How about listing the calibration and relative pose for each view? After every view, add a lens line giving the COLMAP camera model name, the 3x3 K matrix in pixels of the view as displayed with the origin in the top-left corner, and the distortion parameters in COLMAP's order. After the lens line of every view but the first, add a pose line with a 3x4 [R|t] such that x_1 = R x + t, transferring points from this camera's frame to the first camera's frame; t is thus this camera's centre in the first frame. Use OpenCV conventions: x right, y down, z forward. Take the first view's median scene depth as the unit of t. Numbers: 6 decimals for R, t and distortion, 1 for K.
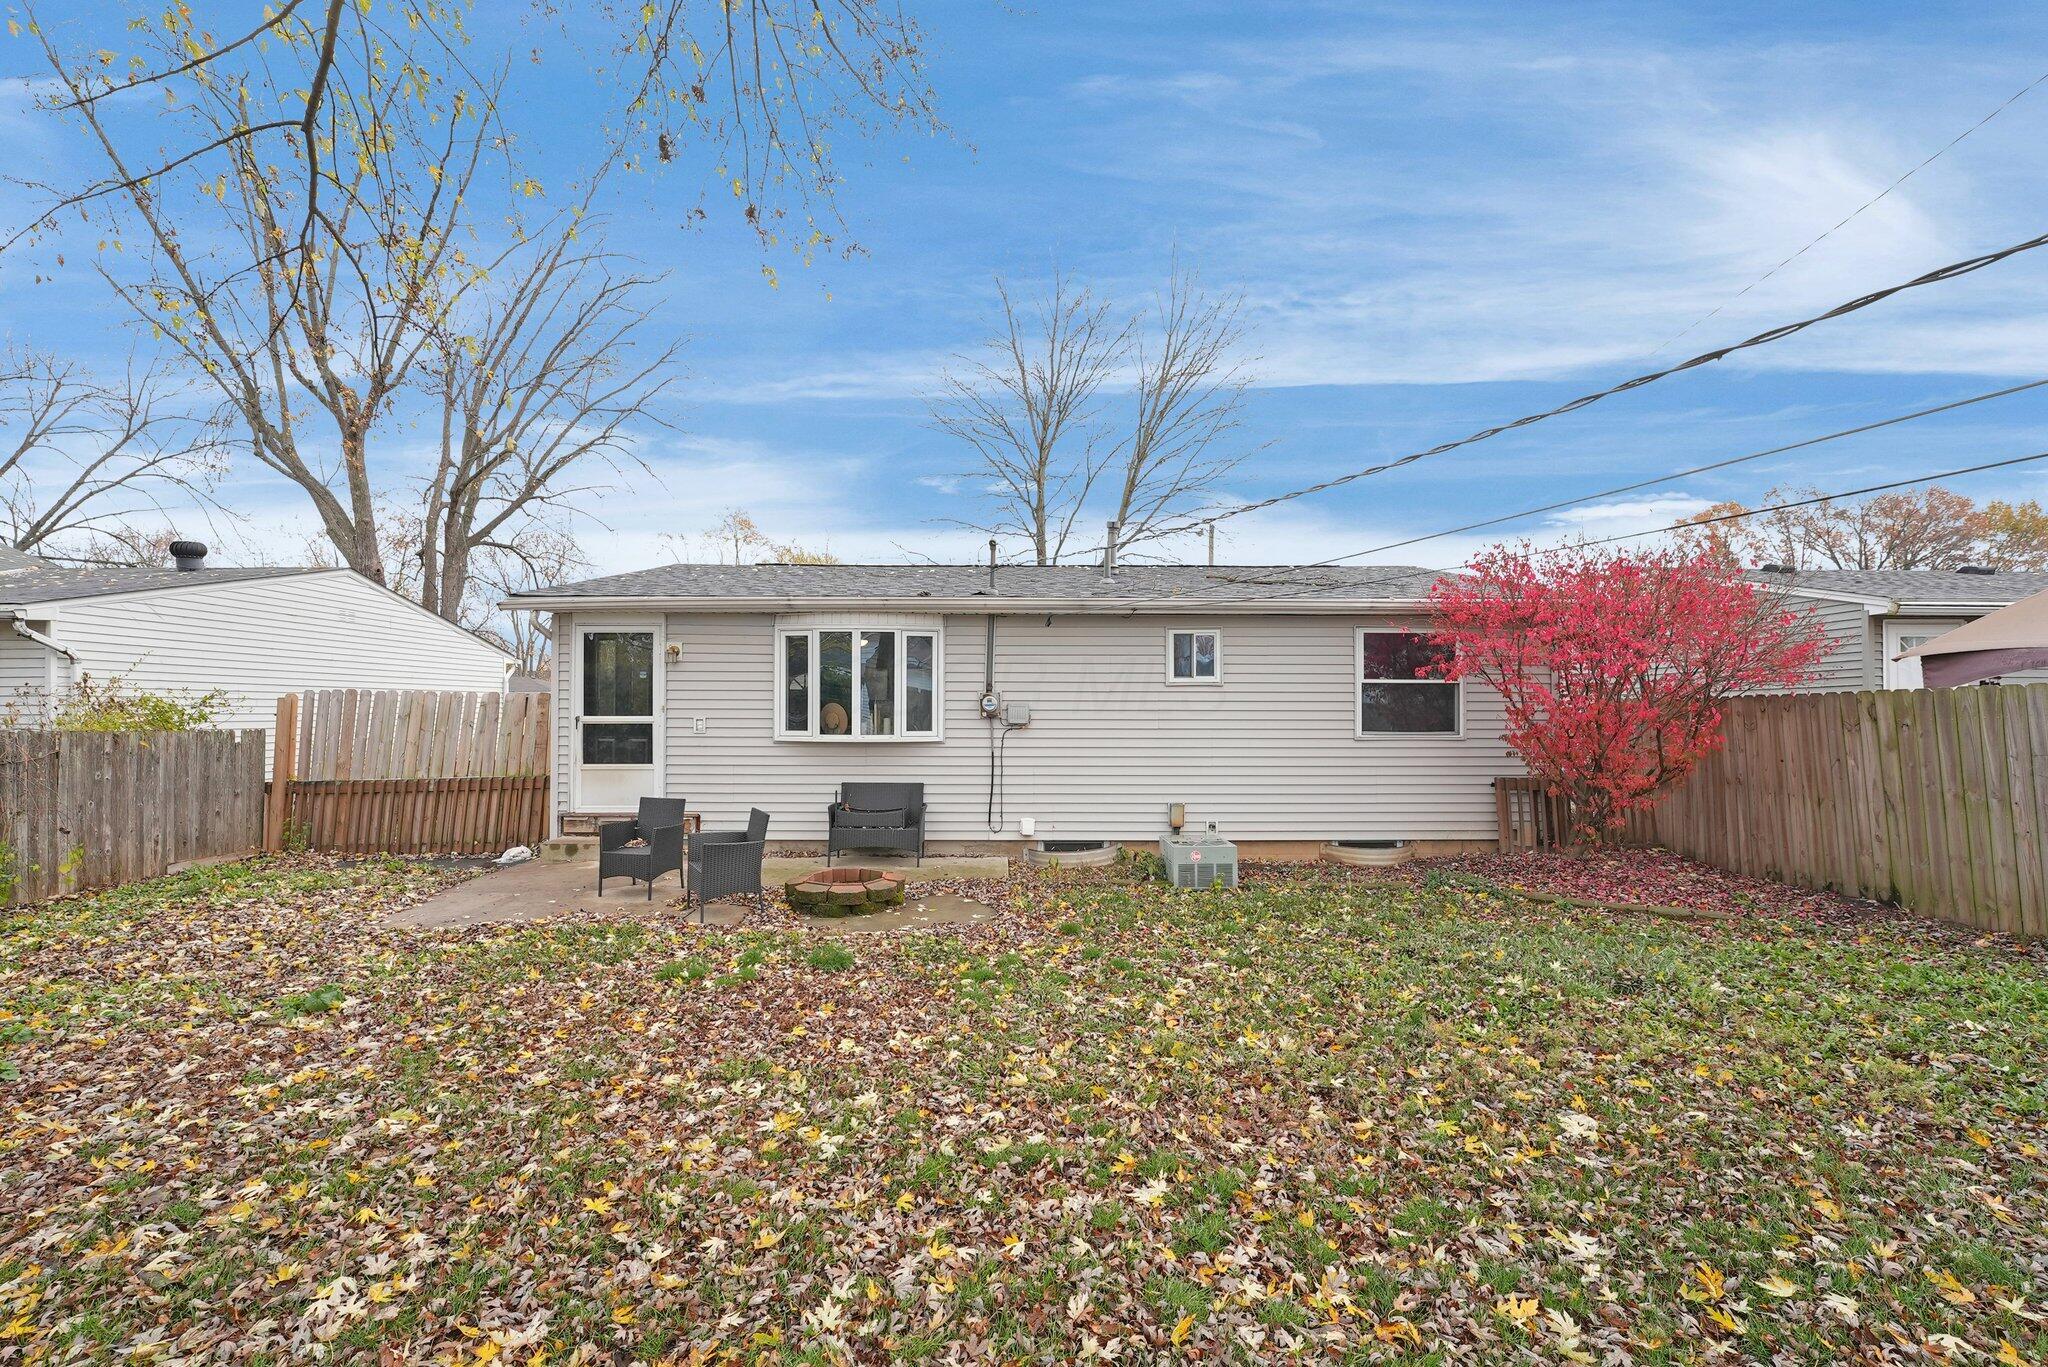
lens RADIAL K [[857.8, 0, 1040.3], [0, 857.8, 697.9], [0, 0, 1]] dist [0.000648, 0.000408]
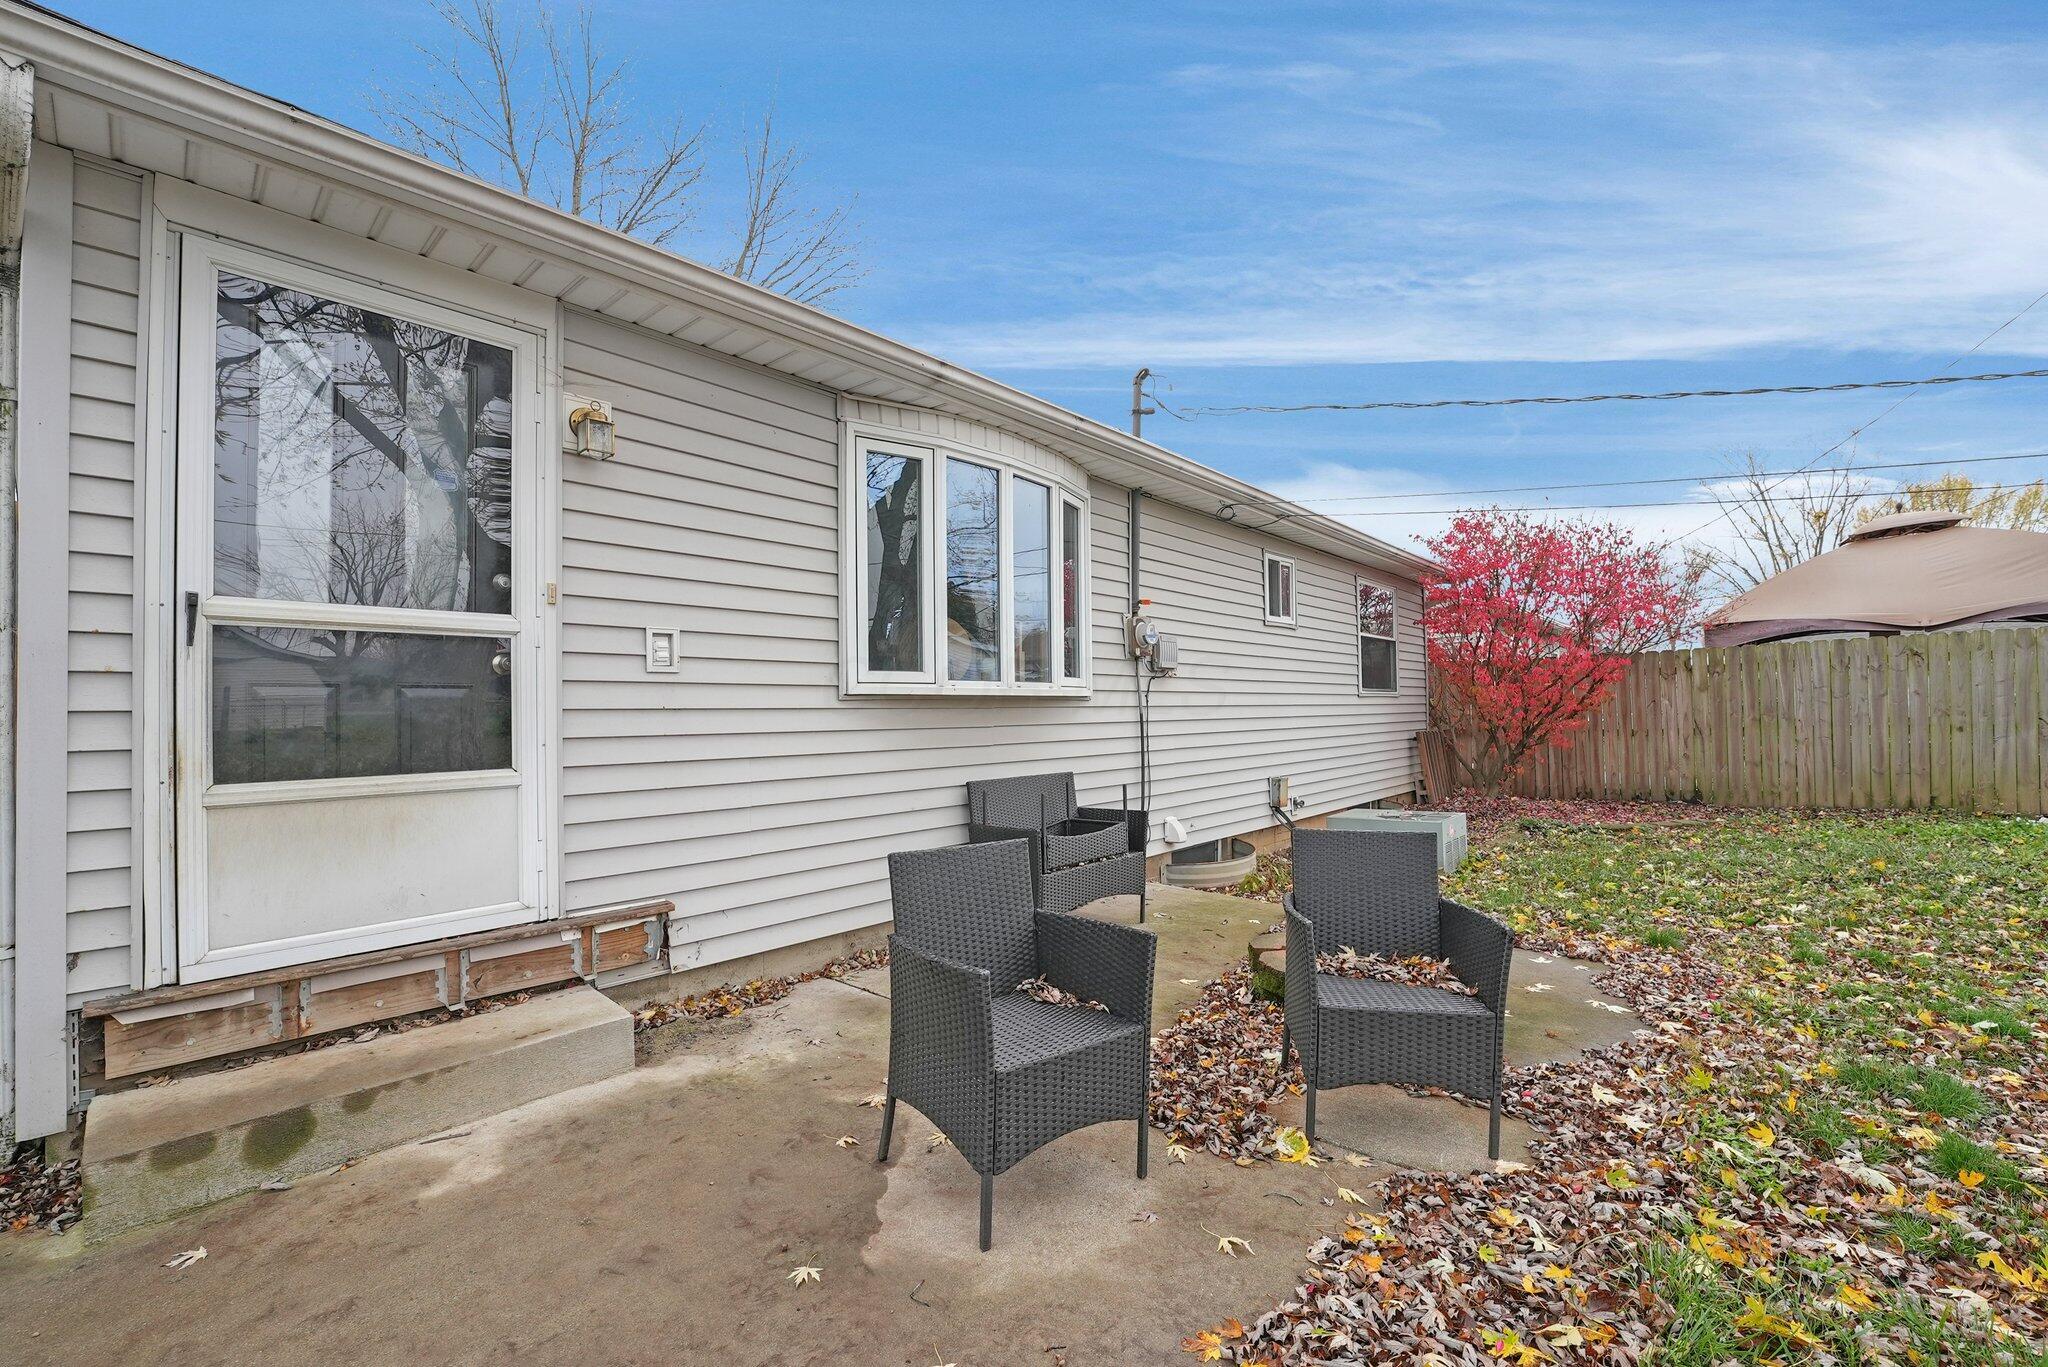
lens RADIAL K [[857.8, 0, 1040.3], [0, 857.8, 697.9], [0, 0, 1]] dist [0.000648, 0.000408]
pose [[0.659107, 0.001019, 0.752049, -0.563438], [0.005193, 0.999969, -0.005906, 0.054779], [-0.752032, 0.007798, 0.659081, 0.651738]]
